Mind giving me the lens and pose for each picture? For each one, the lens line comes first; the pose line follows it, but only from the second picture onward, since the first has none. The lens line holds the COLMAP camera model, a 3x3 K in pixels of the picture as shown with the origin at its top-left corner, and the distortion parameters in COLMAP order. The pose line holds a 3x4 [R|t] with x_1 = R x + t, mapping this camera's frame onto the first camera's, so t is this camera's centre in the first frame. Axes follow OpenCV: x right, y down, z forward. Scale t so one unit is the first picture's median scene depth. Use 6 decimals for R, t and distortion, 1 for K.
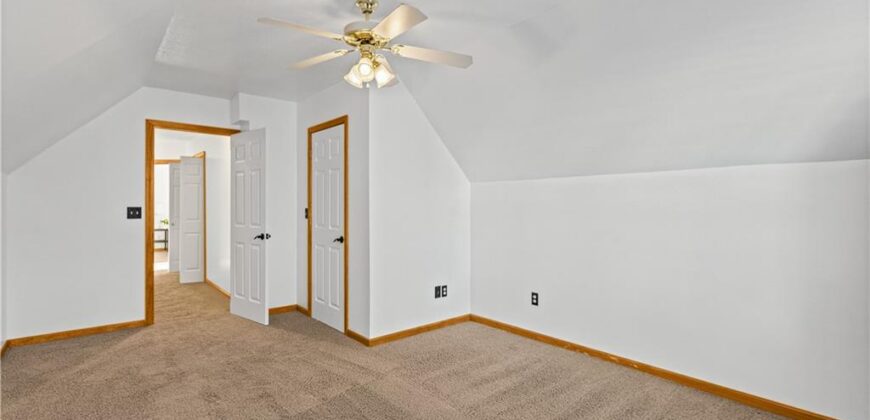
lens RADIAL K [[398.0, 0, 436.4], [0, 398.0, 209.7], [0, 0, 1]] dist [-0.004335, 0.000519]
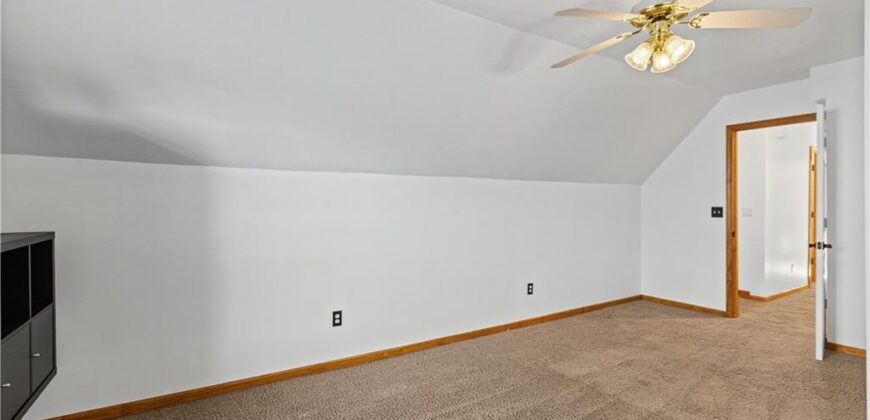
lens RADIAL K [[398.0, 0, 436.3], [0, 398.0, 207.6], [0, 0, 1]] dist [-0.004335, 0.000519]
pose [[-0.164313, 0.004628, -0.986397, 0.517488], [-0.005644, 0.999968, 0.005632, -0.007559], [0.986392, 0.006492, -0.164281, 0.443051]]
